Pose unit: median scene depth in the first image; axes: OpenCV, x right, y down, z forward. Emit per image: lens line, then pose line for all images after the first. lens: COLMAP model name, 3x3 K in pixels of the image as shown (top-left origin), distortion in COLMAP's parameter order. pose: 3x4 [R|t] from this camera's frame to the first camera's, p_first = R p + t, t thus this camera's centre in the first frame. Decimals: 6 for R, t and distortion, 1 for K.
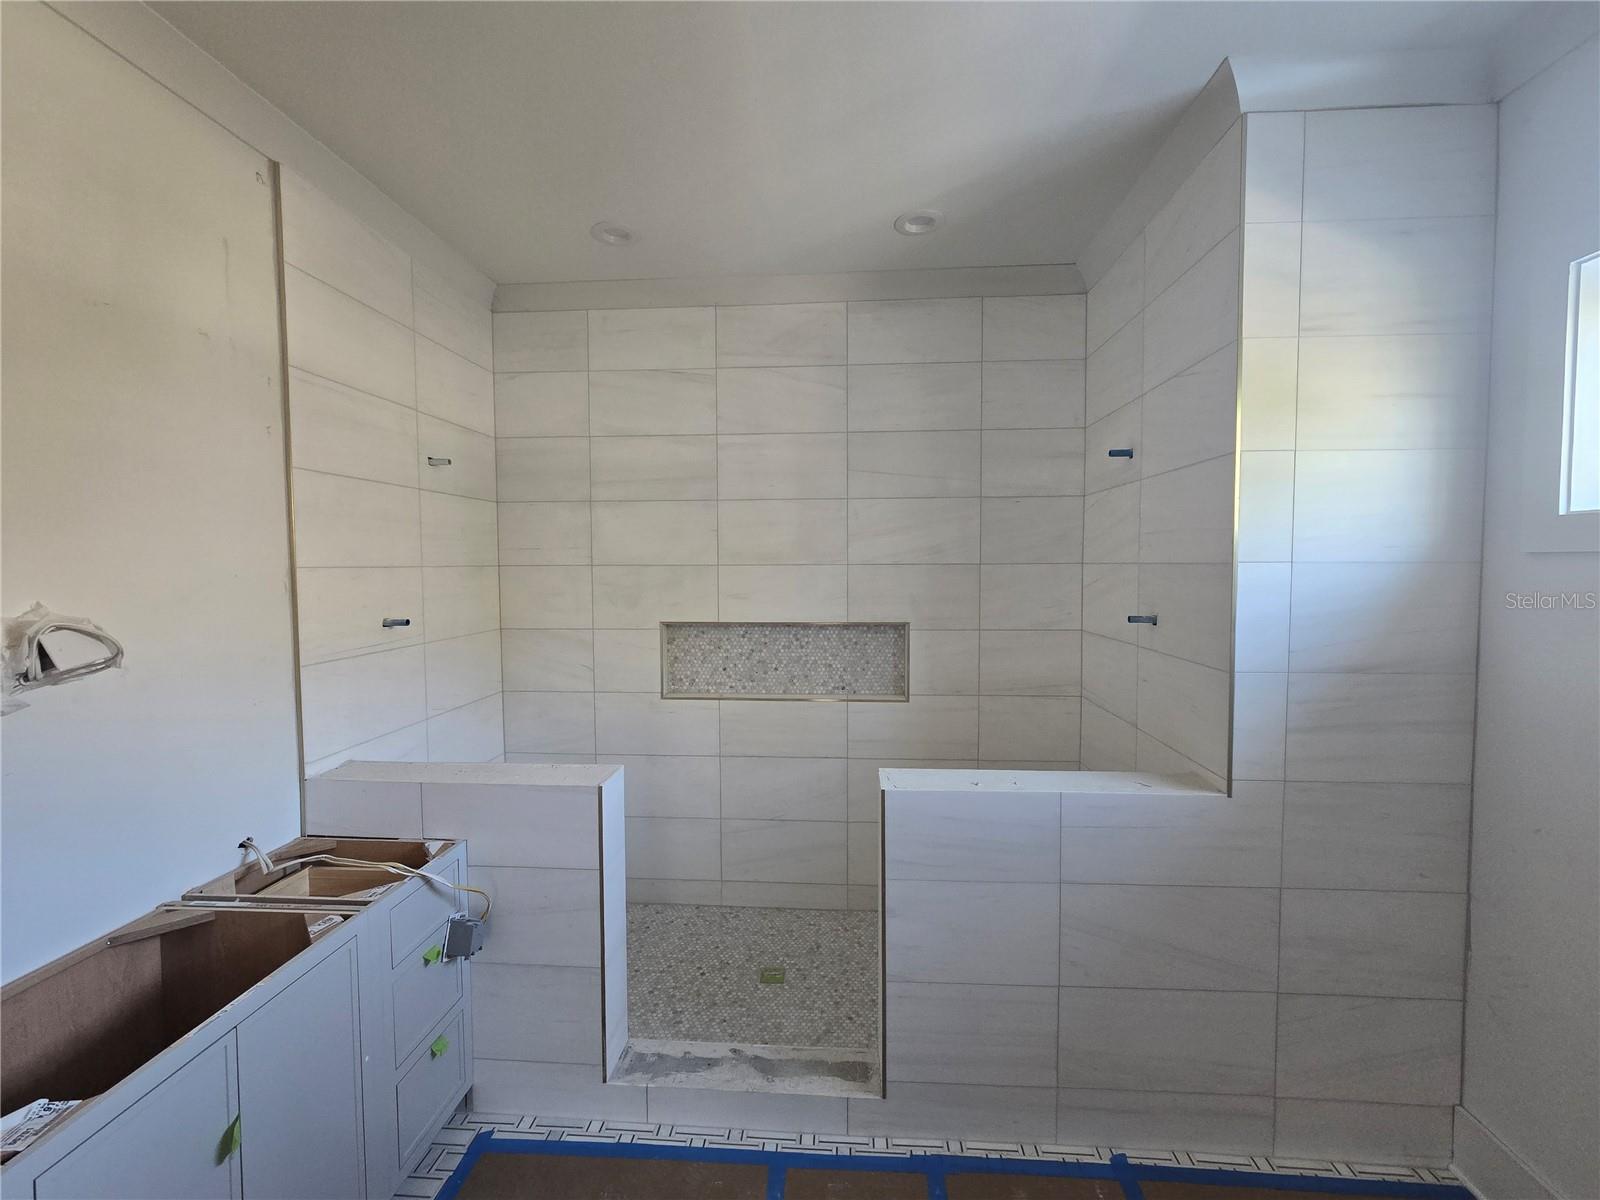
lens RADIAL K [[672.1, 0, 800.0], [0, 672.1, 600.0], [0, 0, 1]] dist [0.000654, 0.000225]
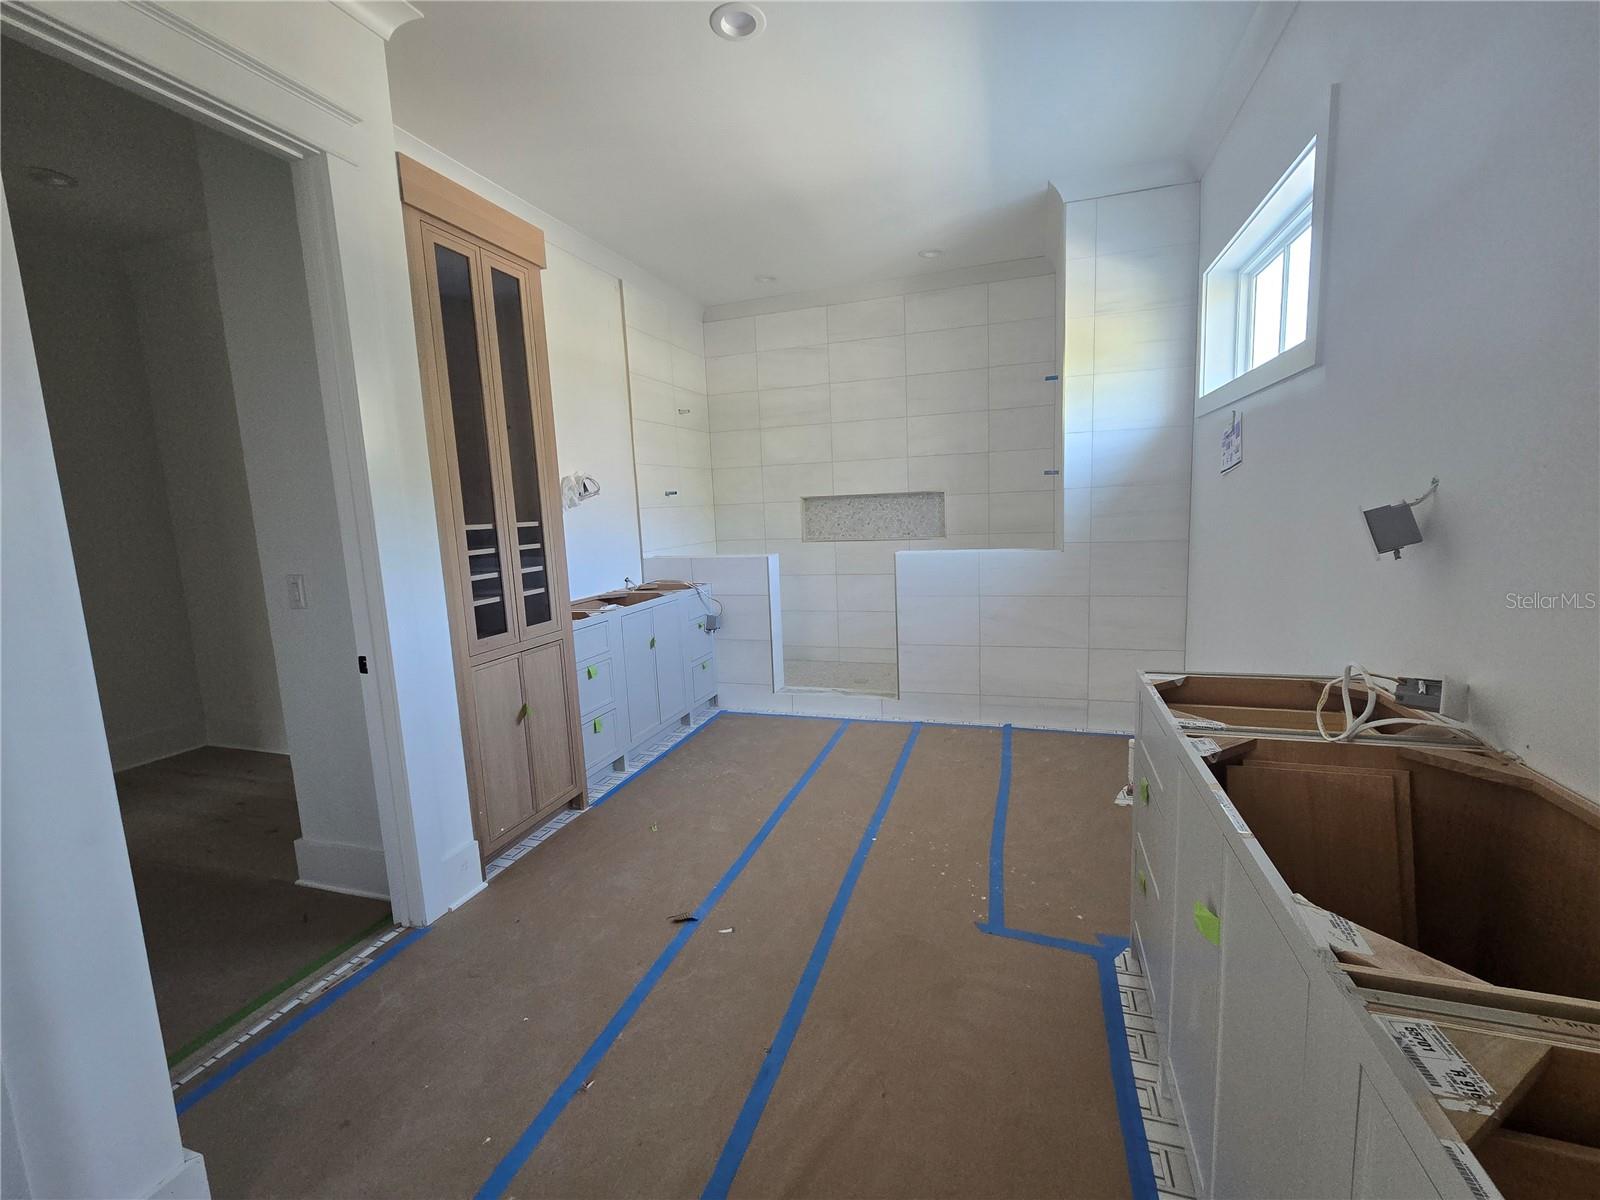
lens RADIAL K [[672.1, 0, 800.0], [0, 672.1, 600.0], [0, 0, 1]] dist [0.000654, 0.000225]
pose [[0.968174, -0.002013, -0.250269, 0.256734], [0.026002, 0.995366, 0.092582, 0.157102], [0.248923, -0.096143, 0.963740, -0.797834]]
